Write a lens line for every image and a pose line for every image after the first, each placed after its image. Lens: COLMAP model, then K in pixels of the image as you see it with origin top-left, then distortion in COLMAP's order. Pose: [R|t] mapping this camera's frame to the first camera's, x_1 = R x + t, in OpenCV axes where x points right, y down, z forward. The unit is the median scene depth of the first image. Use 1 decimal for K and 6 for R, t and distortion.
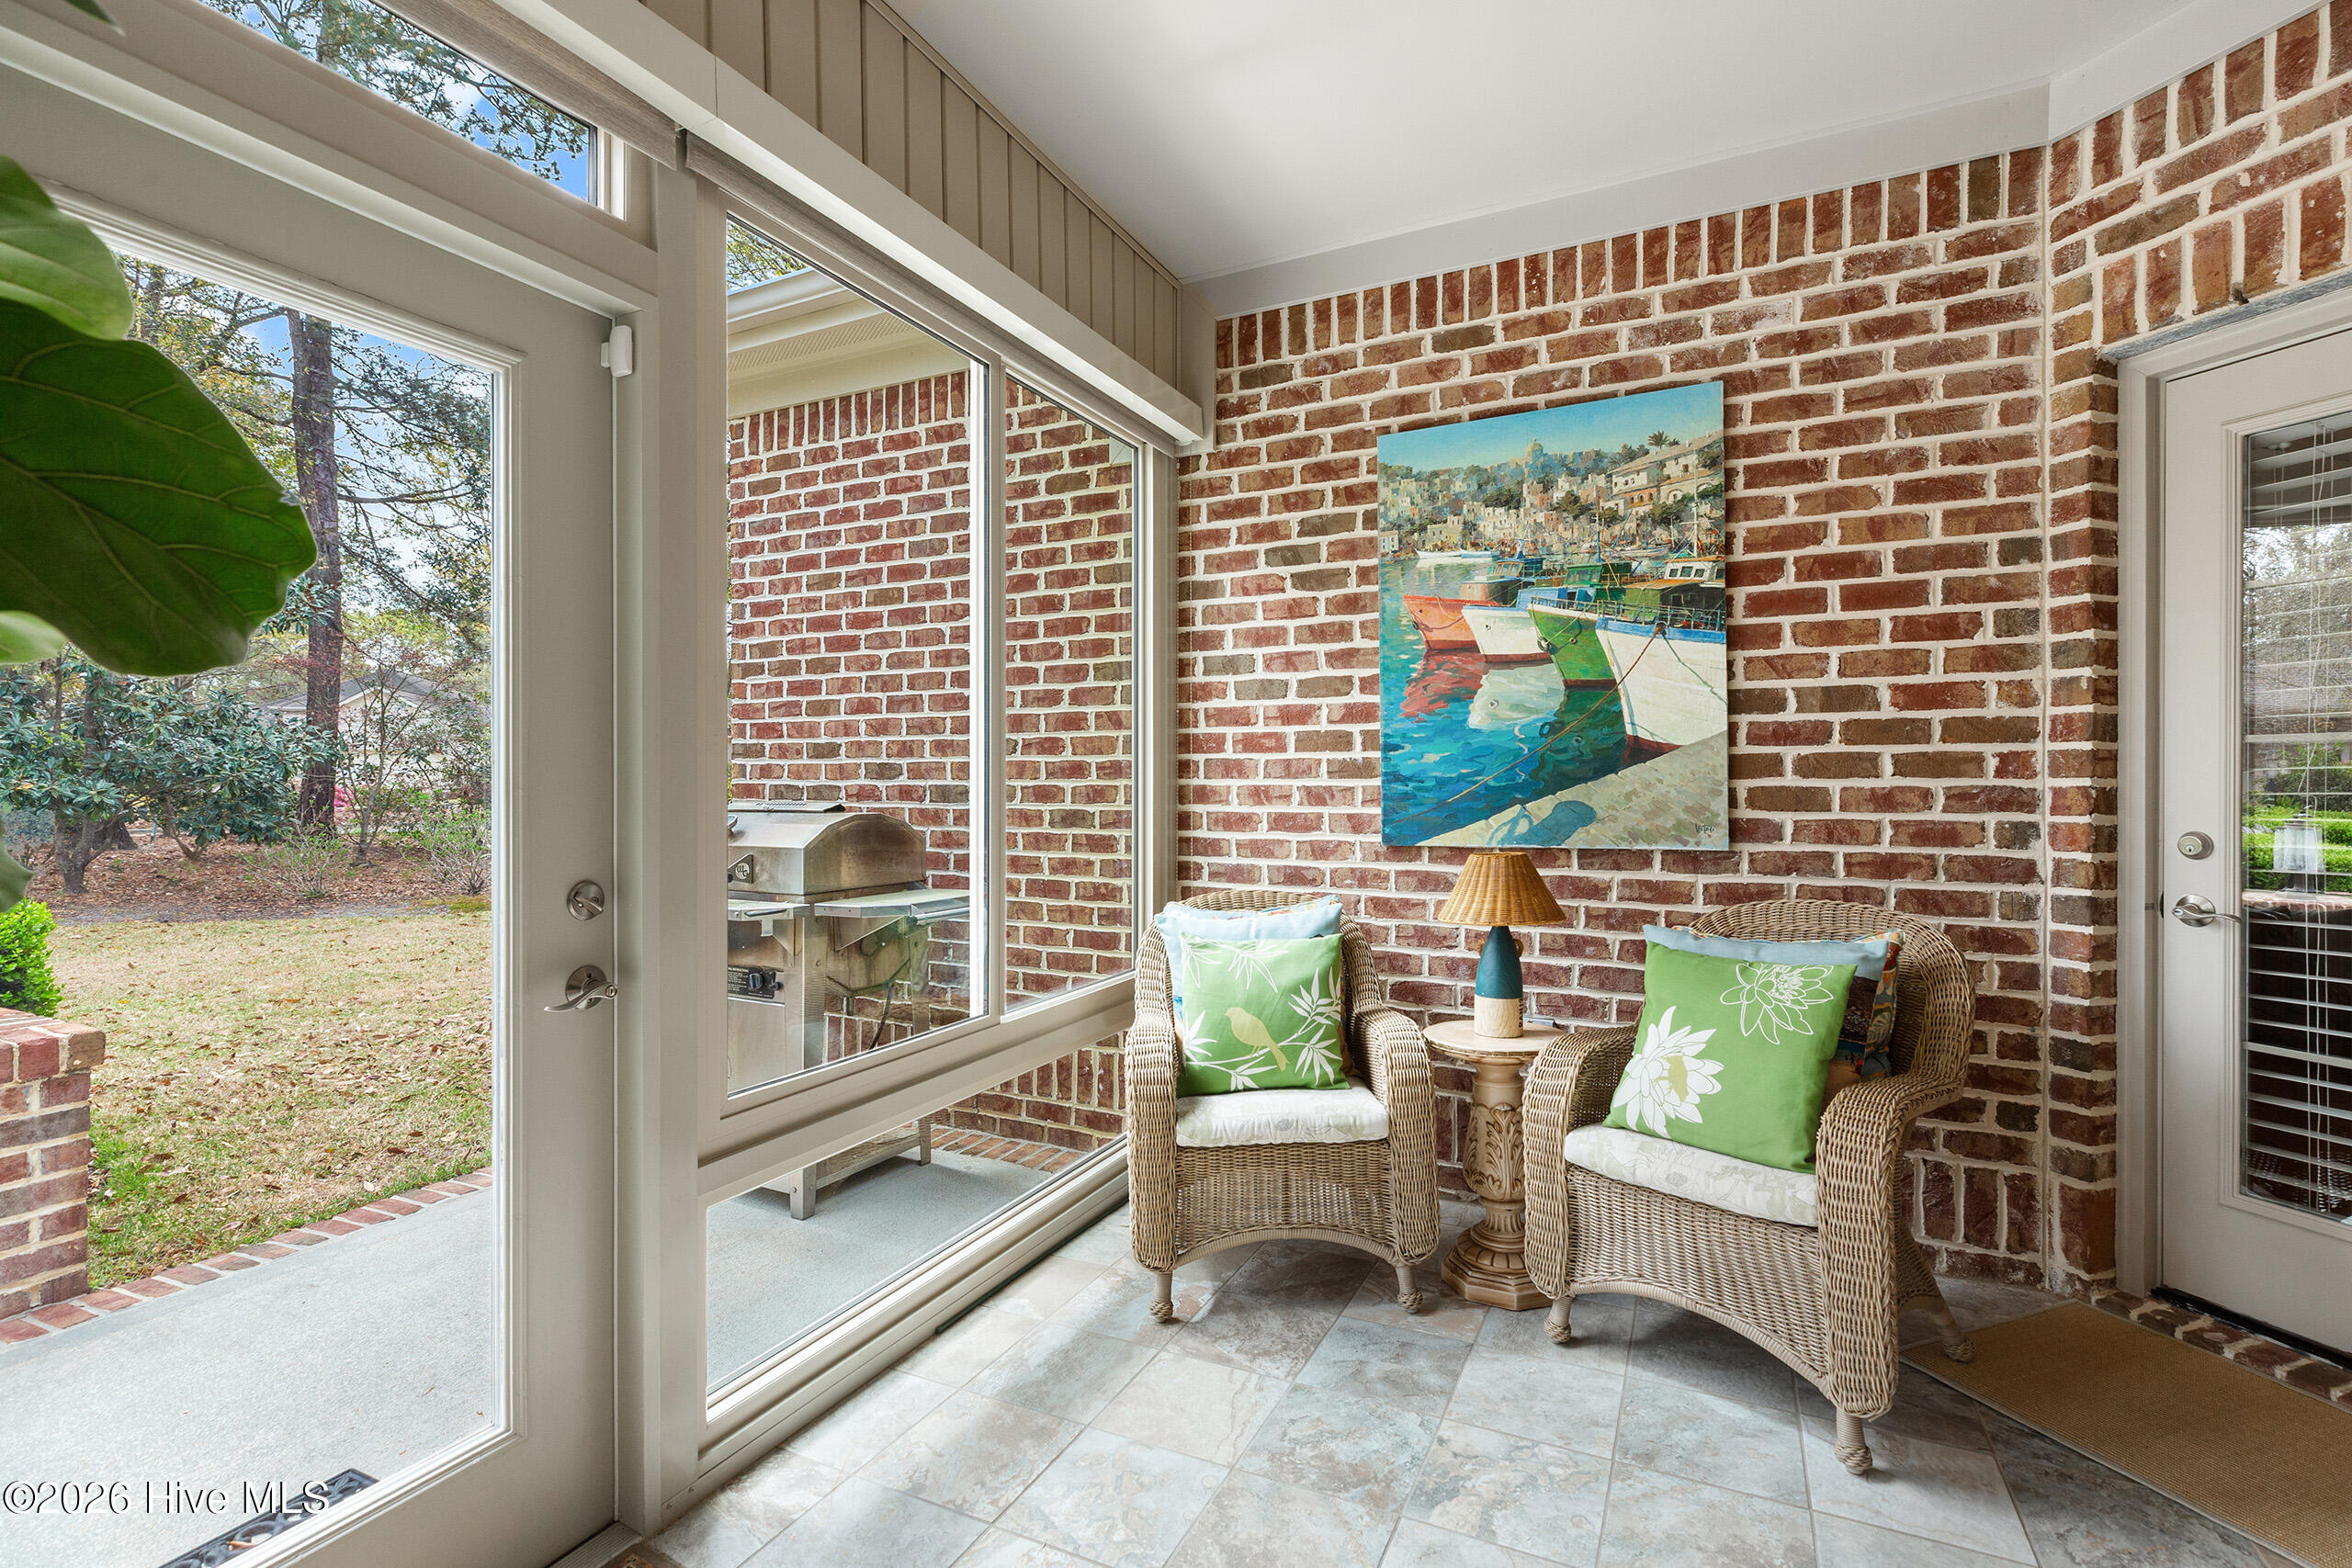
lens RADIAL K [[1073.2, 0, 1175.9], [0, 1073.2, 796.5], [0, 0, 1]] dist [0.001900, -0.000399]
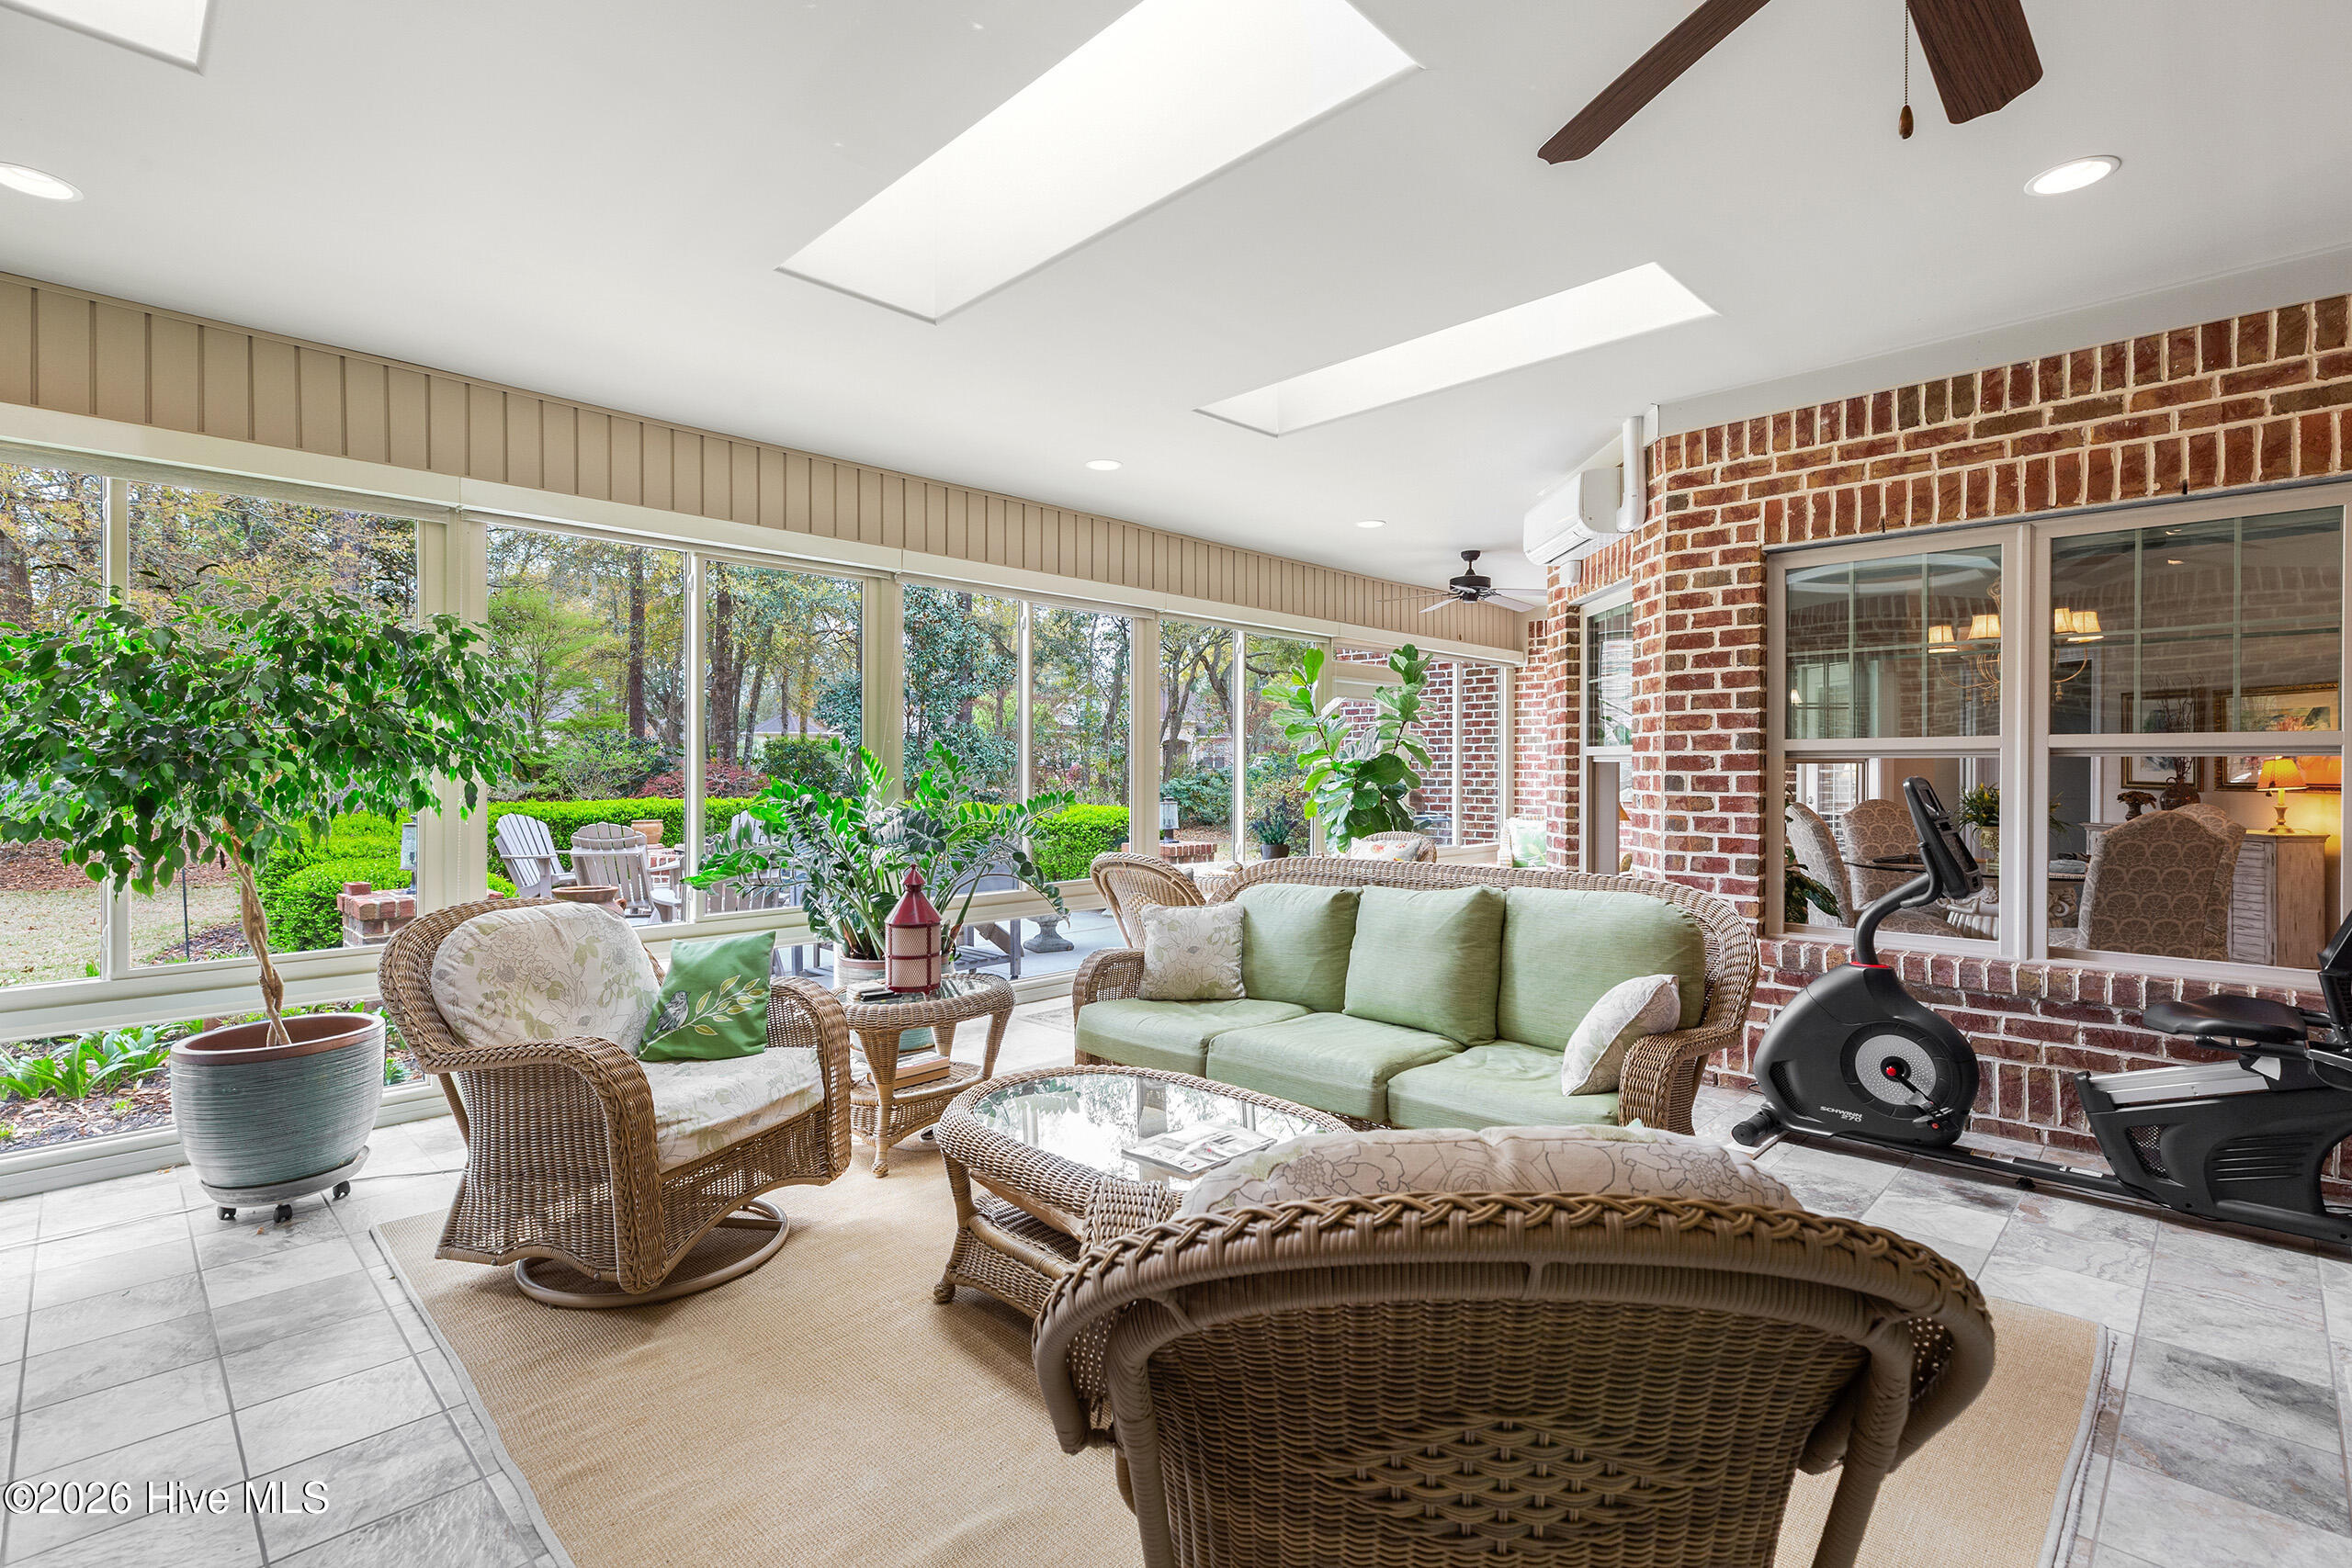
lens RADIAL K [[1073.2, 0, 1184.6], [0, 1073.2, 781.3], [0, 0, 1]] dist [0.001900, -0.000399]
pose [[0.953489, 0.000754, -0.301427, 0.026062], [0.003488, 0.999902, 0.013533, -0.051280], [0.301408, -0.013955, 0.953393, -2.062210]]
